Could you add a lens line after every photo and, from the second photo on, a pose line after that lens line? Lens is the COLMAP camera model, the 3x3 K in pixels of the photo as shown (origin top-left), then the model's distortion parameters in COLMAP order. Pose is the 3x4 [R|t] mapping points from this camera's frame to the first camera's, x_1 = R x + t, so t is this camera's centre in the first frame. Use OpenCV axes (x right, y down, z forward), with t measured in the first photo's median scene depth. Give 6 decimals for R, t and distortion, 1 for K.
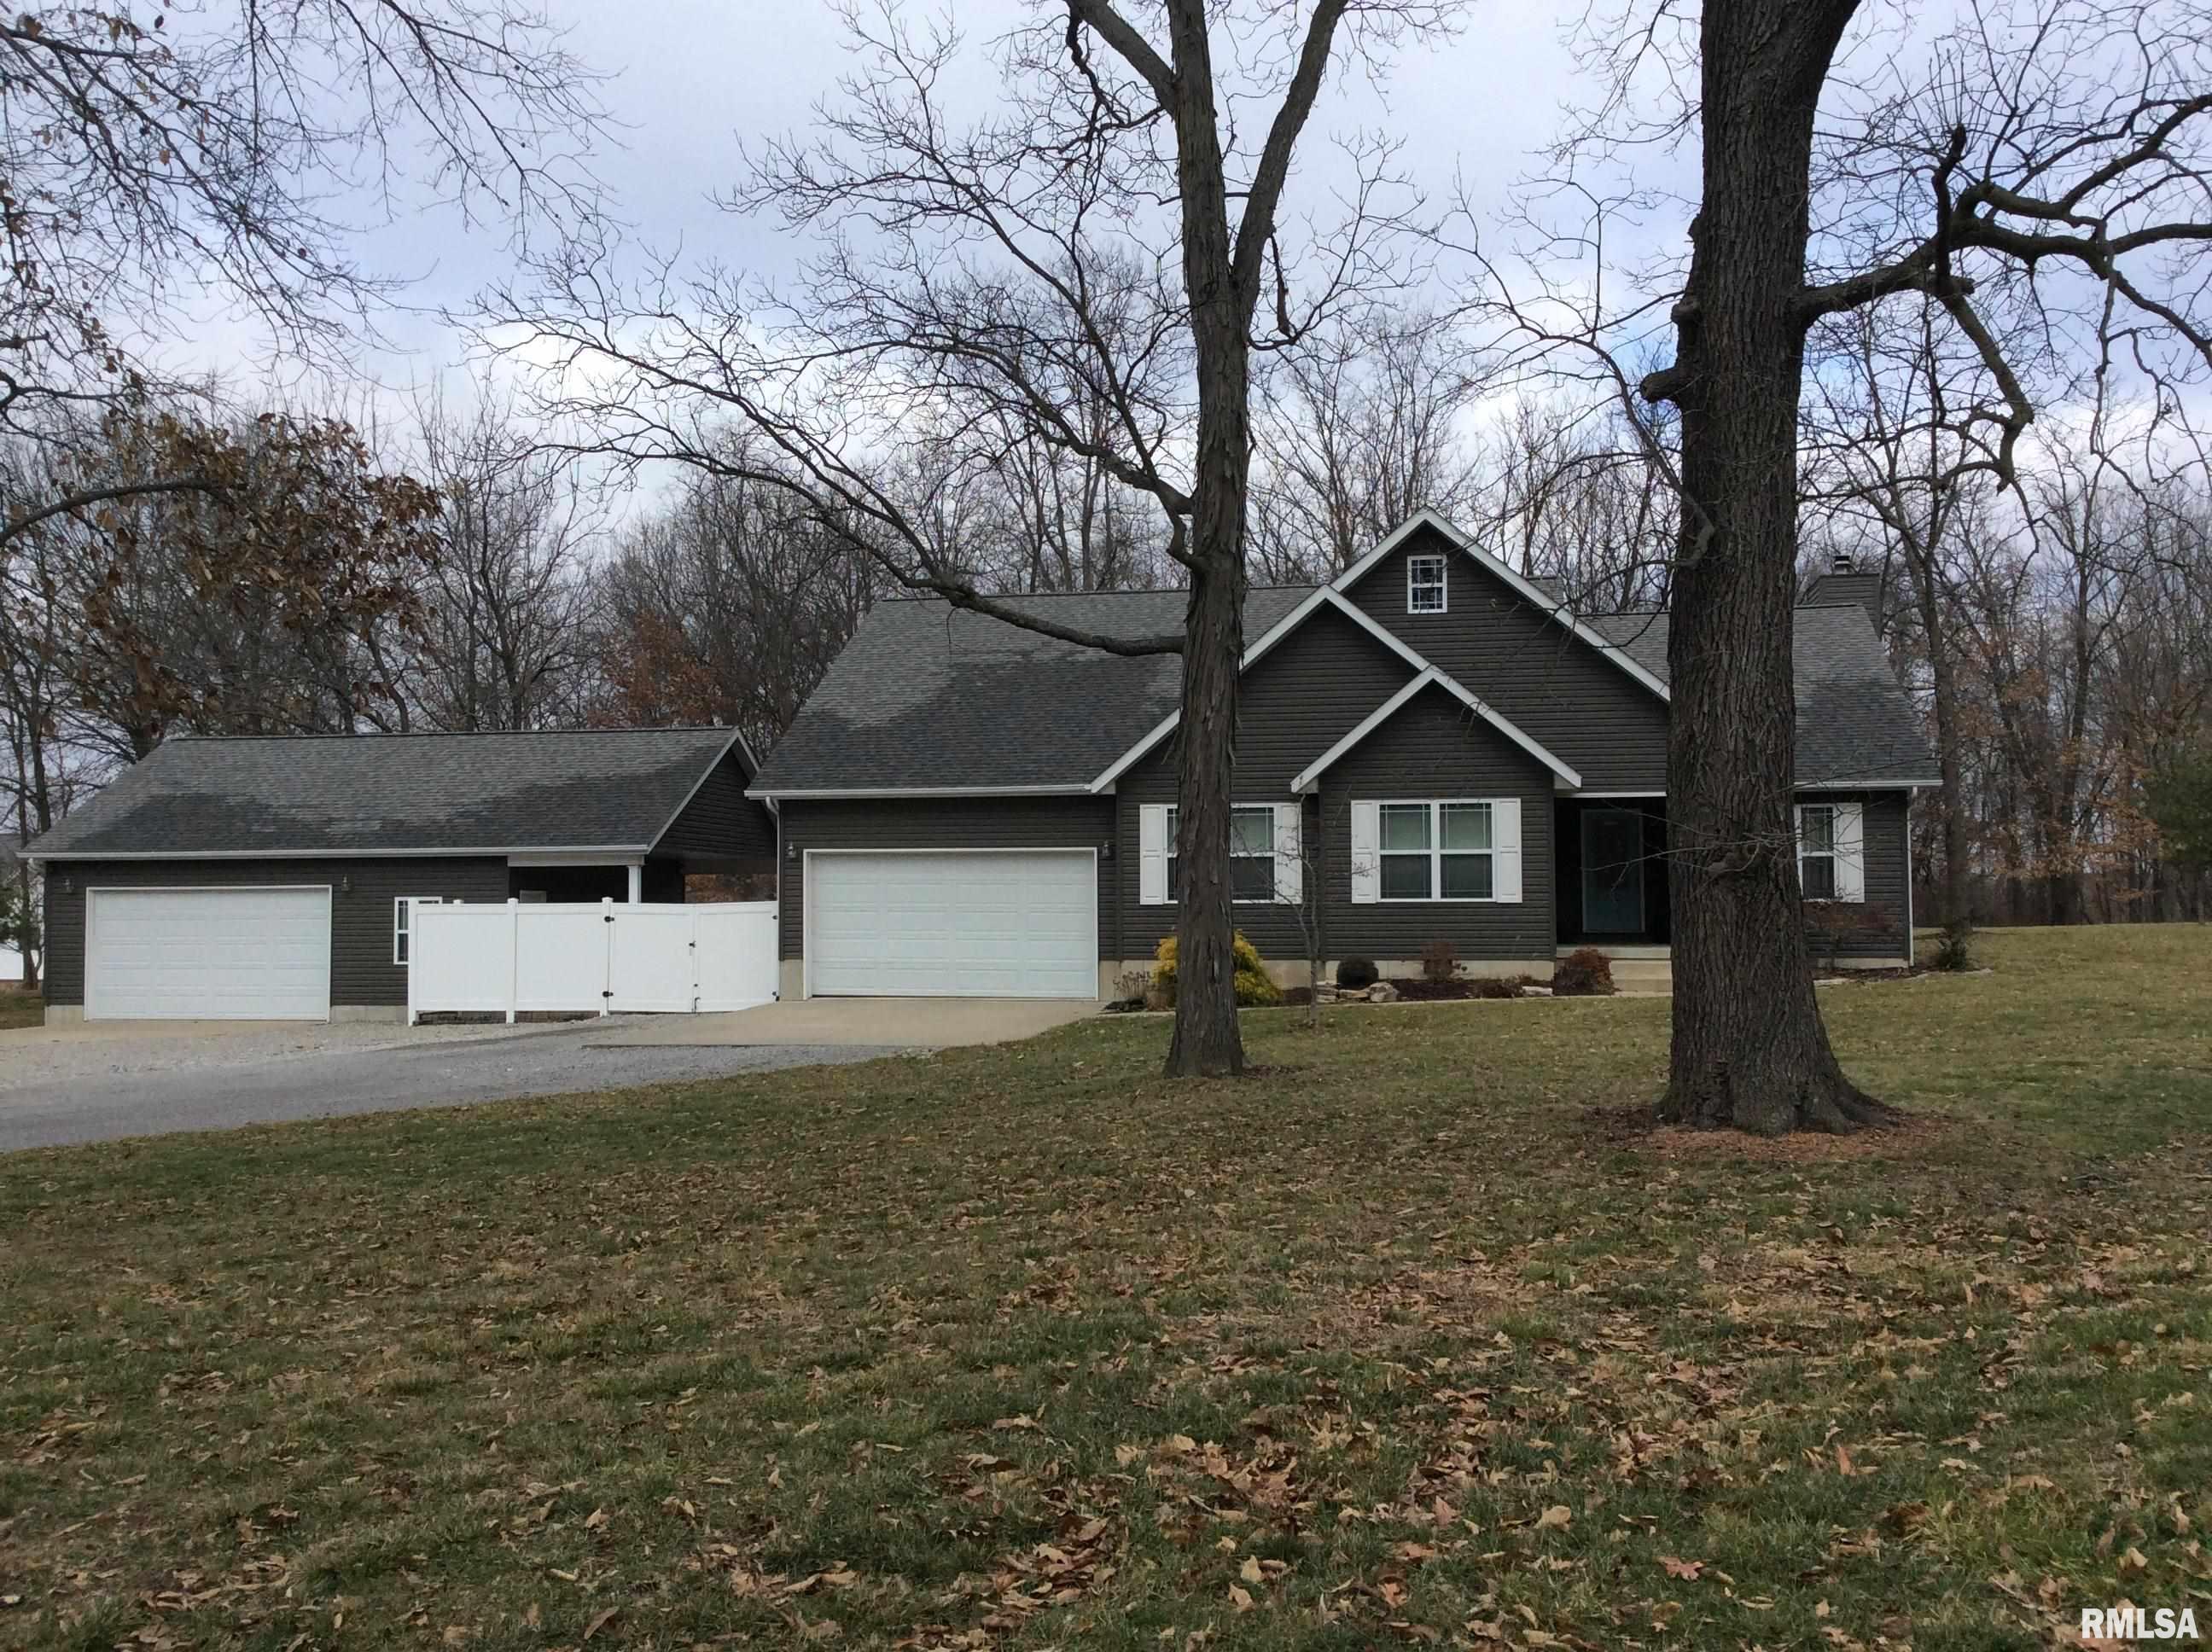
lens RADIAL K [[1982.8, 0, 1116.6], [0, 1982.8, 822.9], [0, 0, 1]] dist [0.097214, -0.147443]
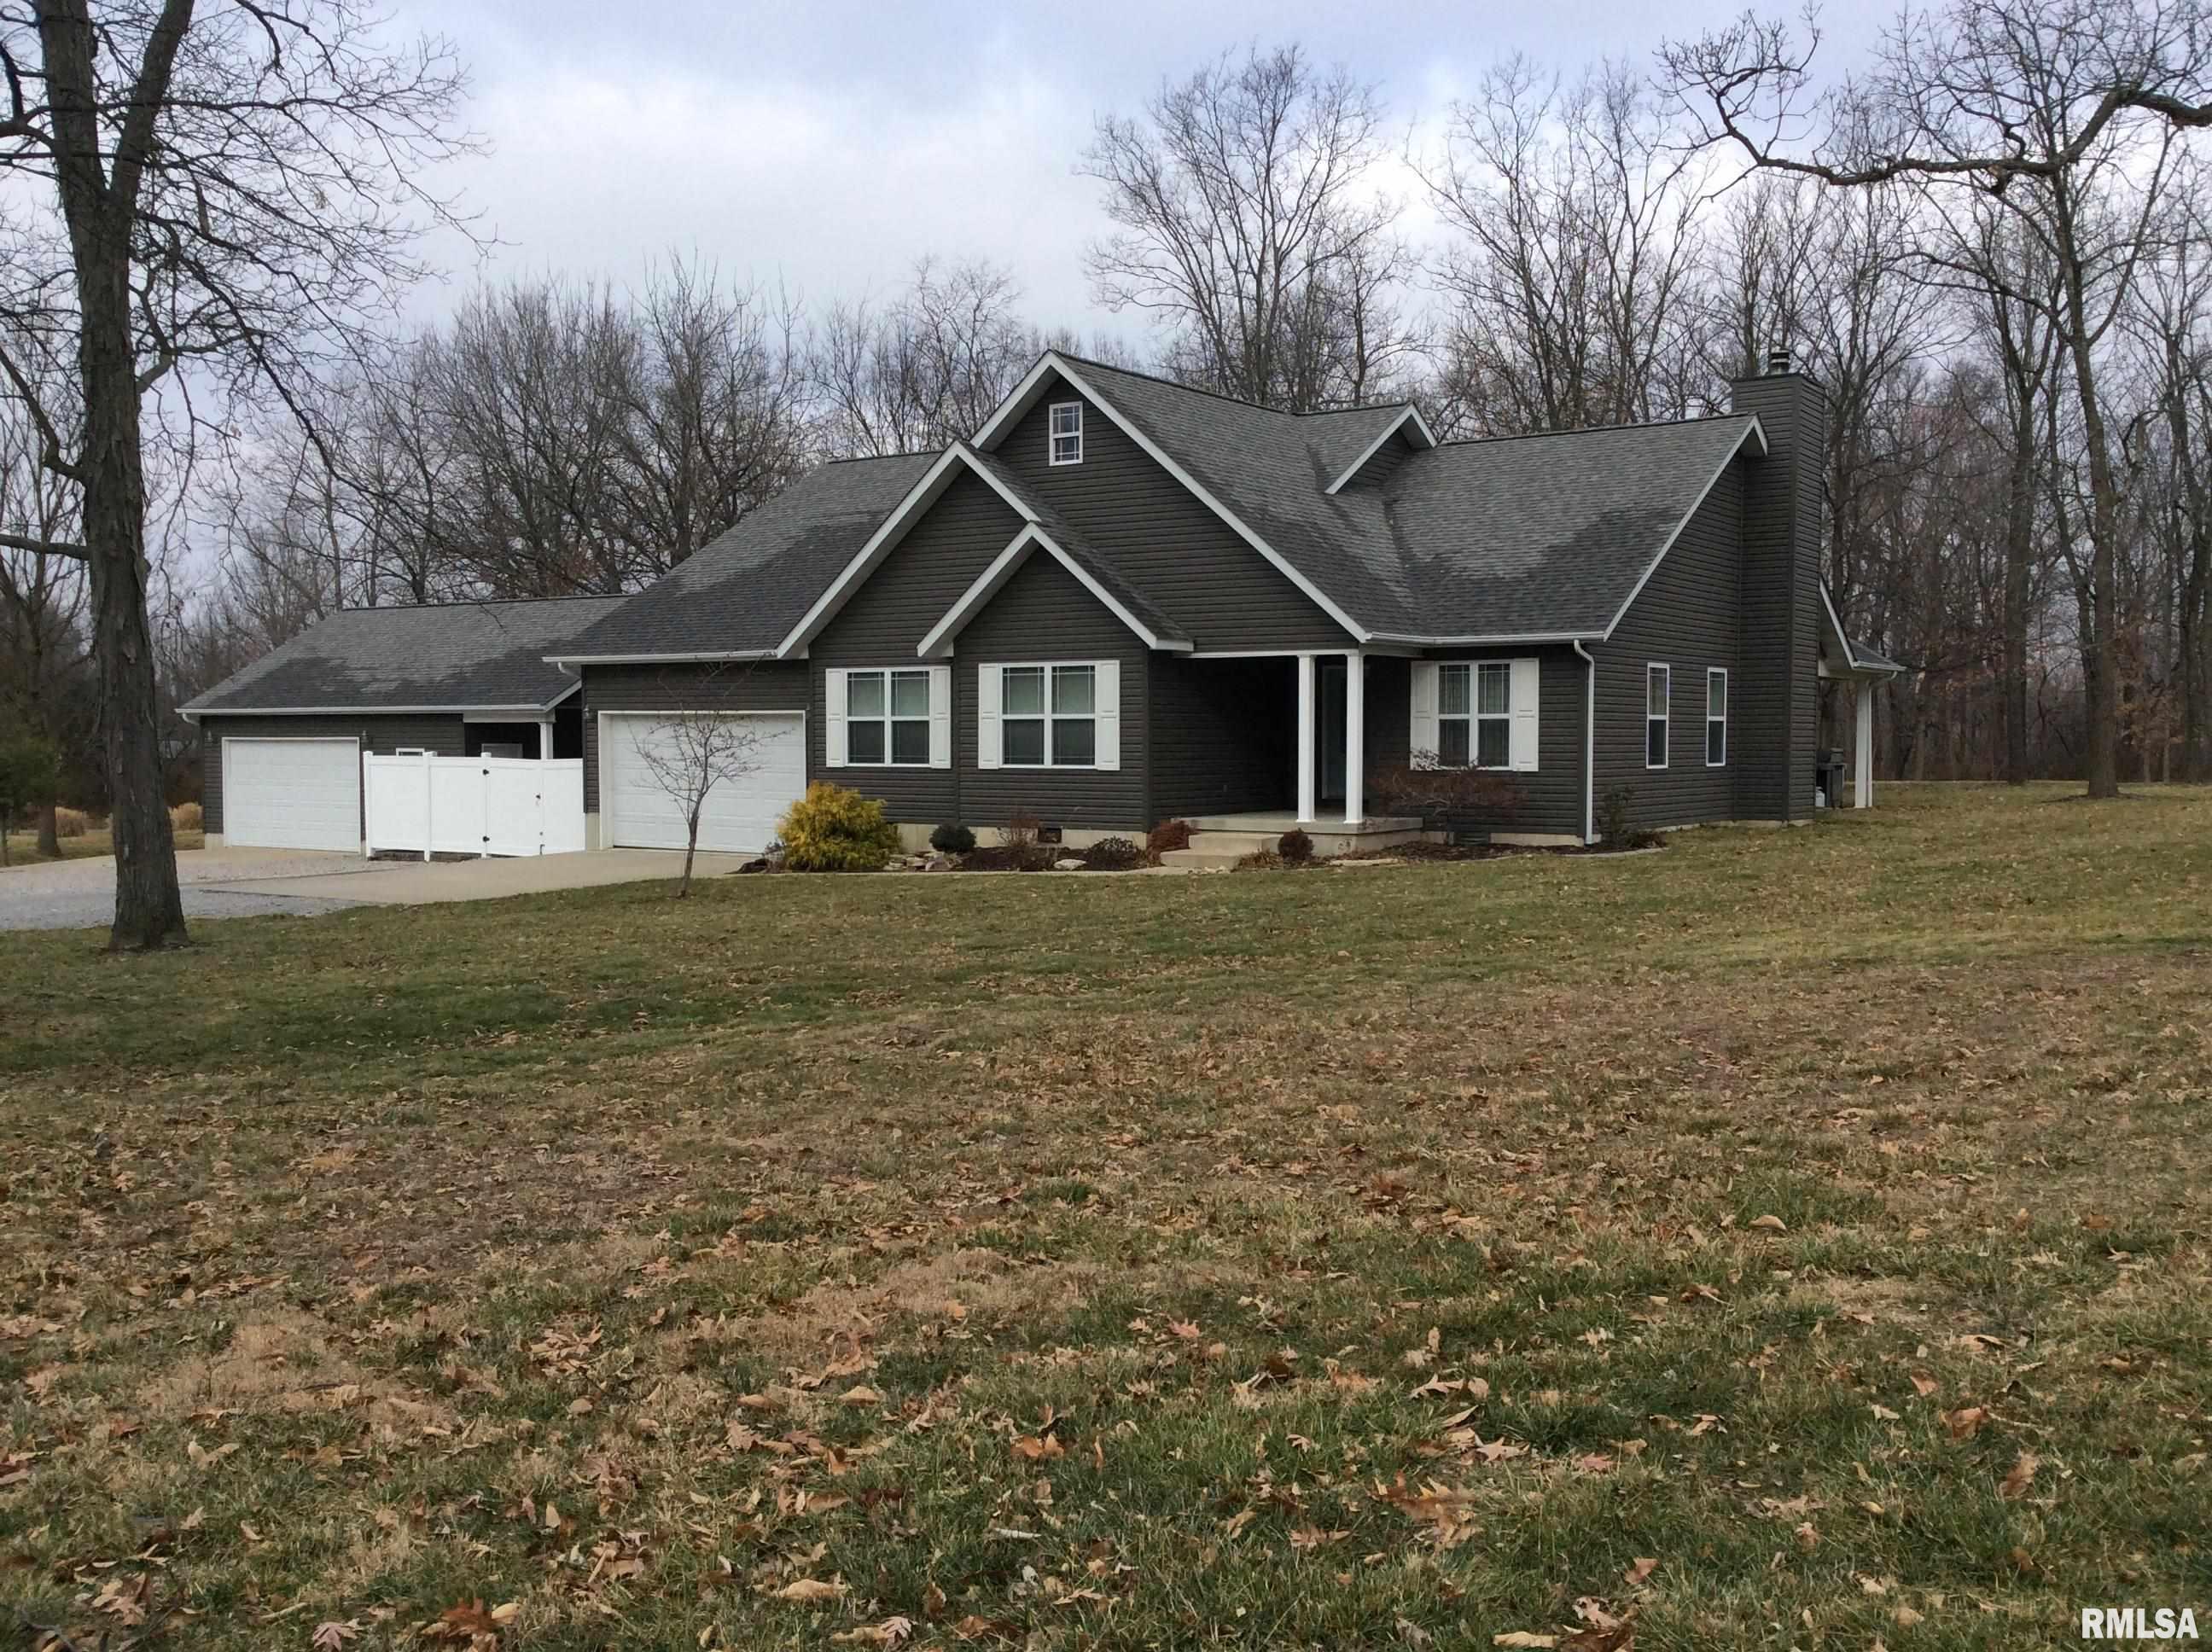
lens RADIAL K [[1982.8, 0, 1116.6], [0, 1982.8, 822.9], [0, 0, 1]] dist [0.097214, -0.147443]
pose [[0.914090, 0.021911, -0.404920, 0.566384], [0.014257, 0.996185, 0.086091, -0.016048], [0.405261, -0.084468, 0.910290, 0.128286]]
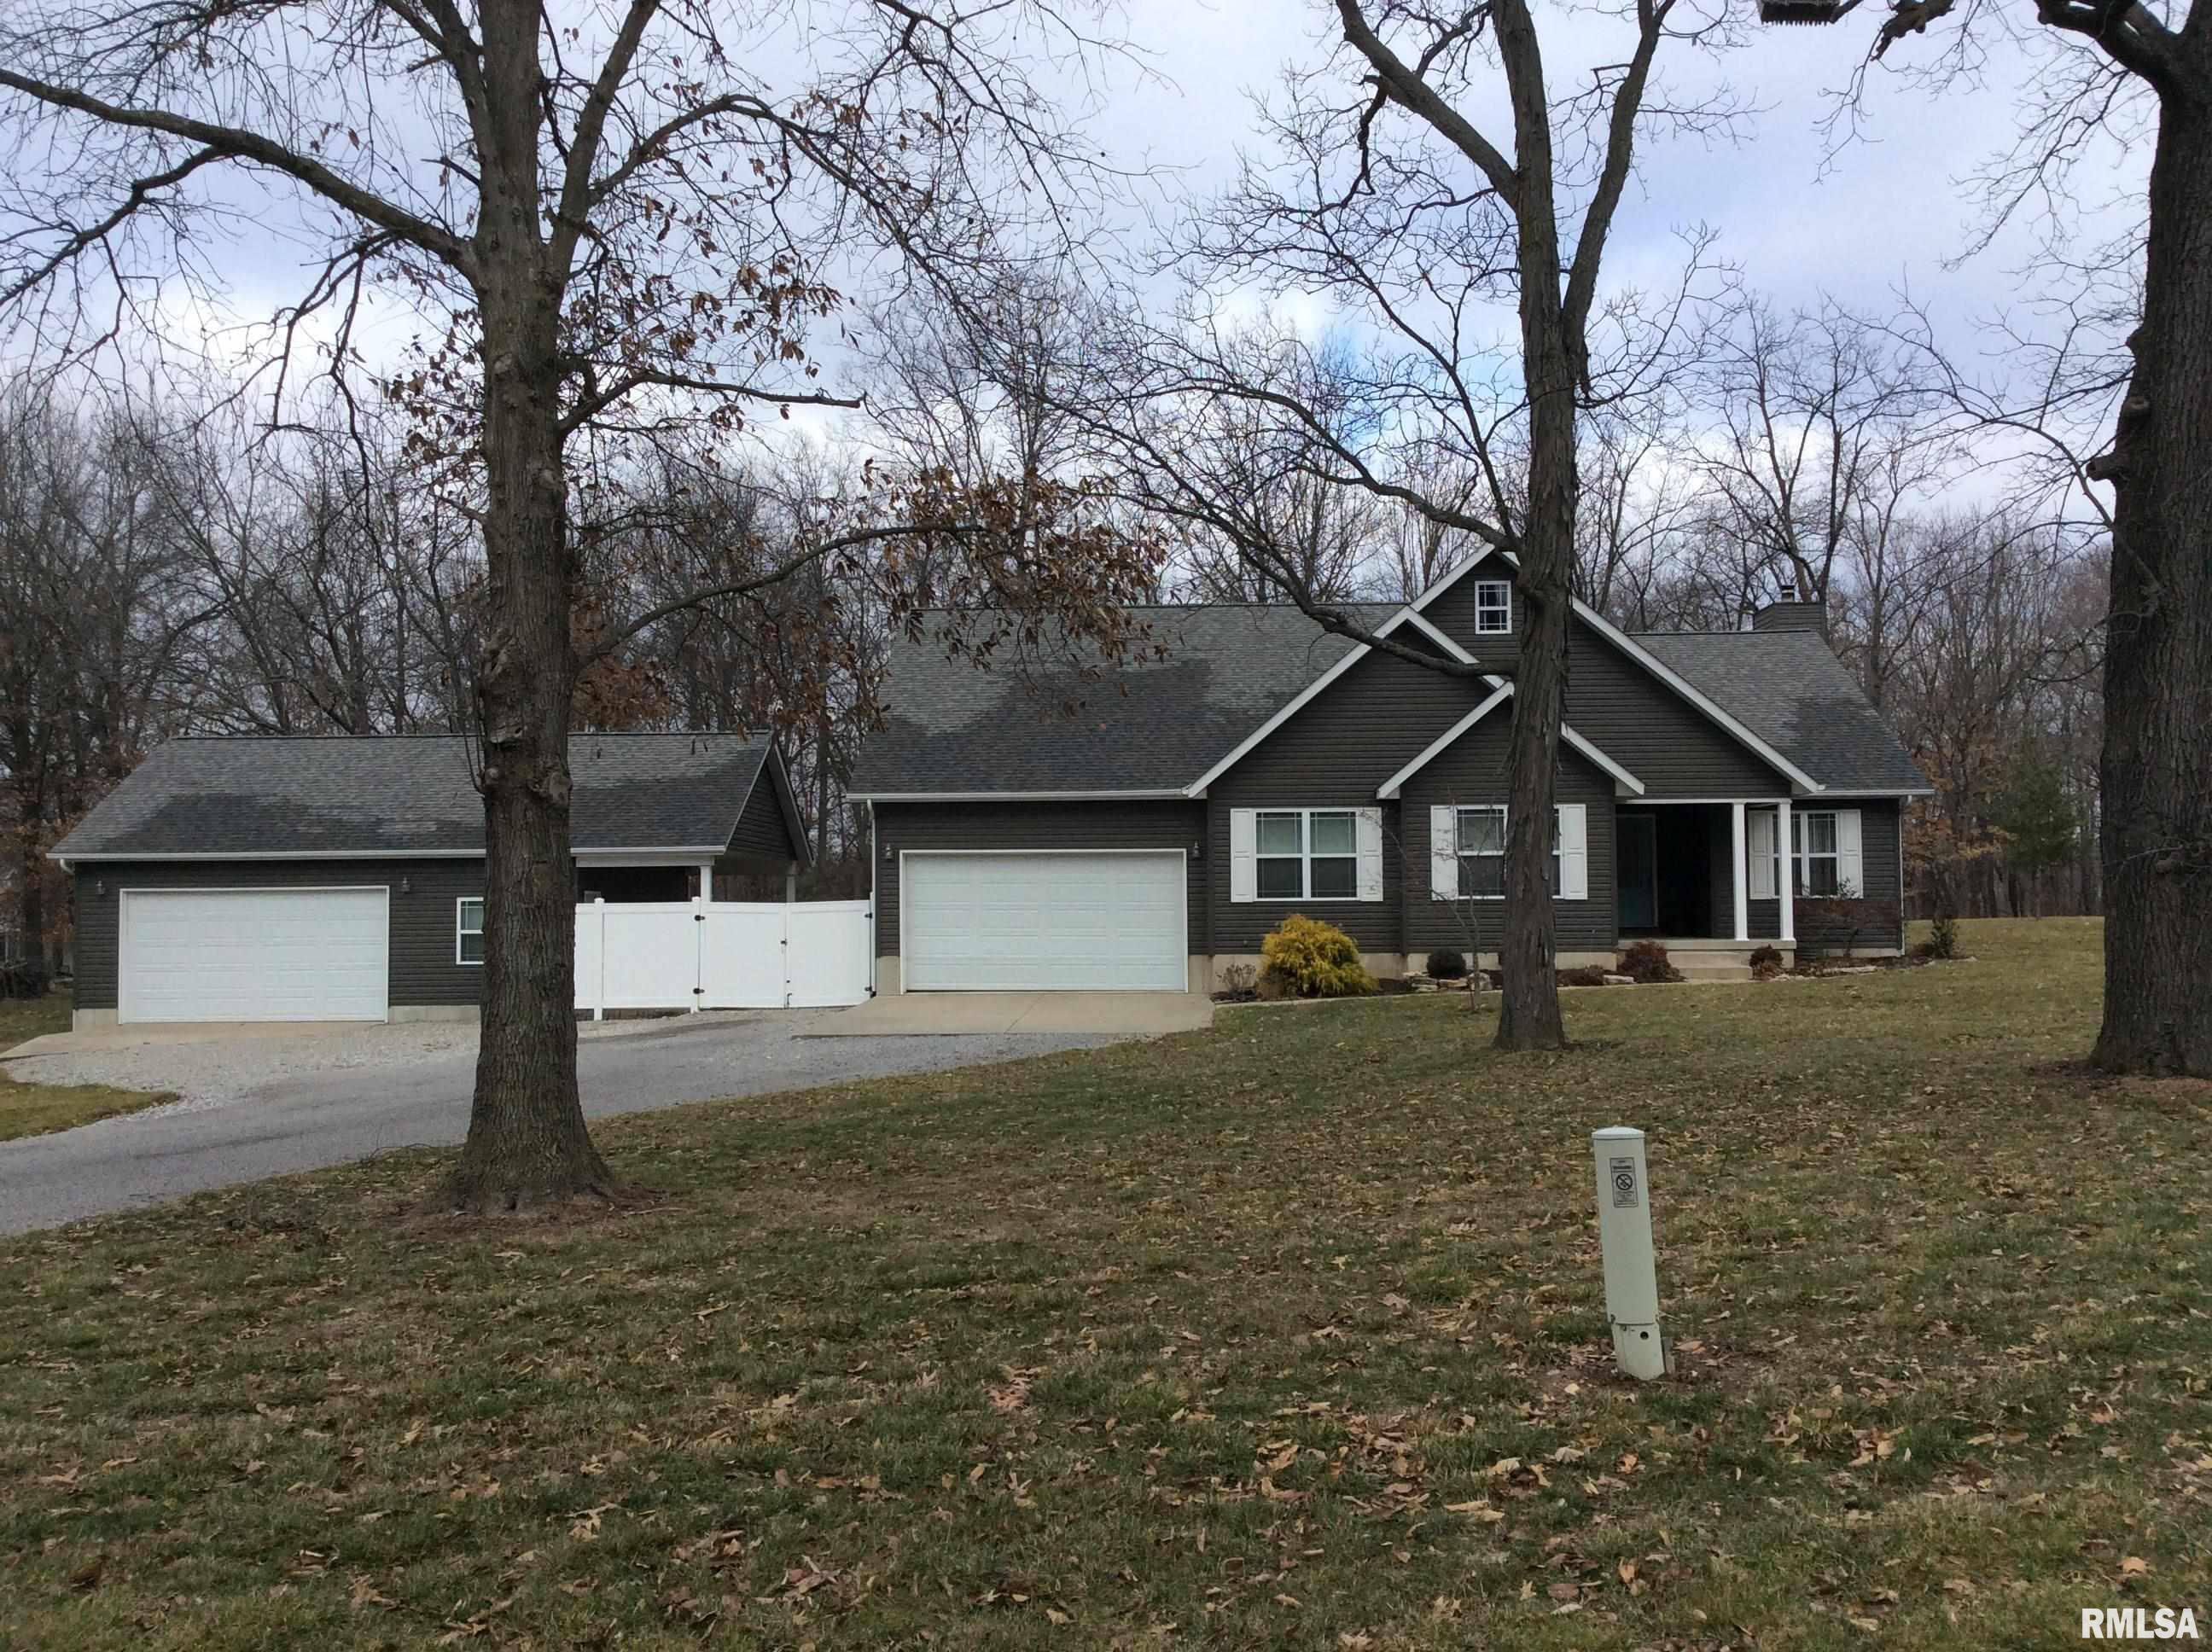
lens RADIAL K [[1982.8, 0, 1116.6], [0, 1982.8, 822.9], [0, 0, 1]] dist [0.097214, -0.147443]
pose [[0.989947, 0.002542, 0.141416, -0.201573], [-0.002346, 0.999996, -0.001550, 0.000230], [-0.141419, 0.001203, 0.989949, -0.050171]]
